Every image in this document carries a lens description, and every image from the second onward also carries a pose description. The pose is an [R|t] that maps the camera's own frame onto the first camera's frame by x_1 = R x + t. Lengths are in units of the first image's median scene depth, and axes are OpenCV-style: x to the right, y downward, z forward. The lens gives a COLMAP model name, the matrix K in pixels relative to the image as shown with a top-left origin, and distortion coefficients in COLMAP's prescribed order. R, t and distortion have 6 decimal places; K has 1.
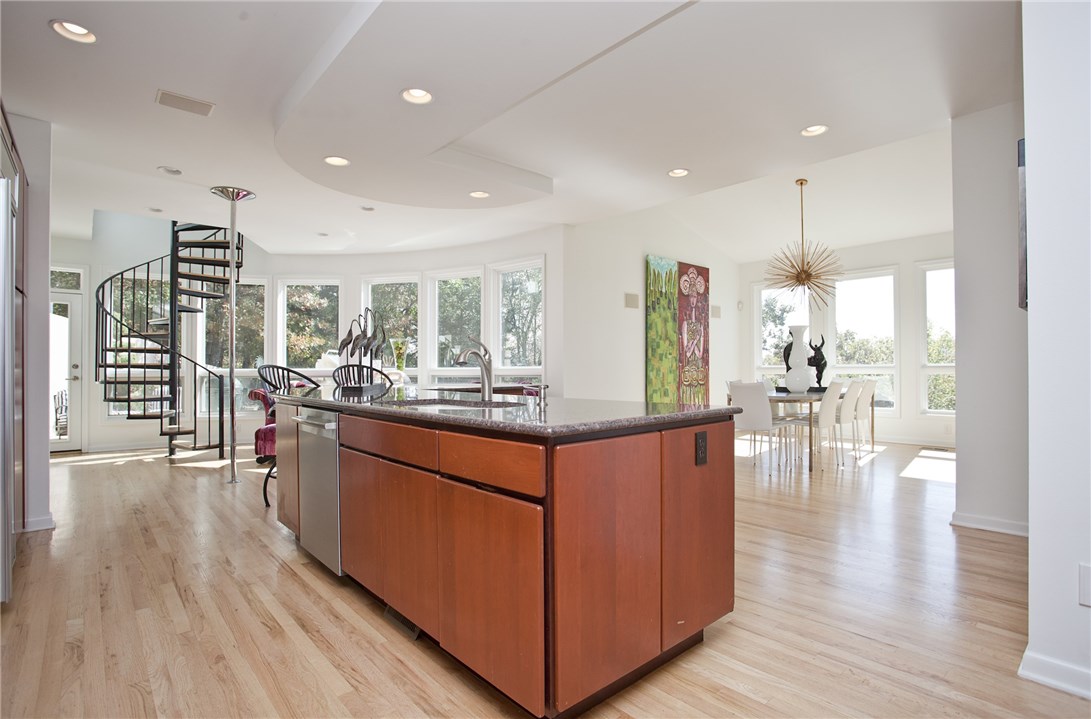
lens RADIAL K [[529.6, 0, 544.1], [0, 529.6, 371.4], [0, 0, 1]] dist [-0.001135, -0.000286]
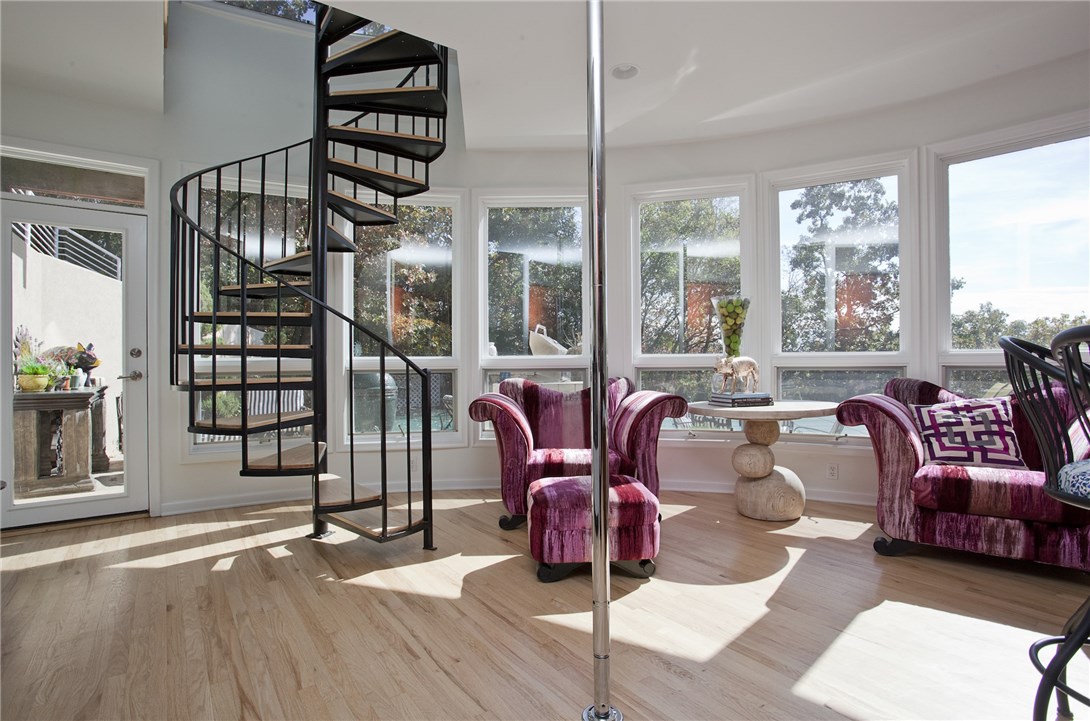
lens RADIAL K [[527.7, 0, 545.0], [0, 527.7, 360.5], [0, 0, 1]] dist [0.001225, 0.000243]
pose [[0.995747, -0.004826, -0.092002, -0.463295], [0.005076, 0.999984, 0.002487, -0.001352], [0.091989, -0.002943, 0.995756, 0.550562]]
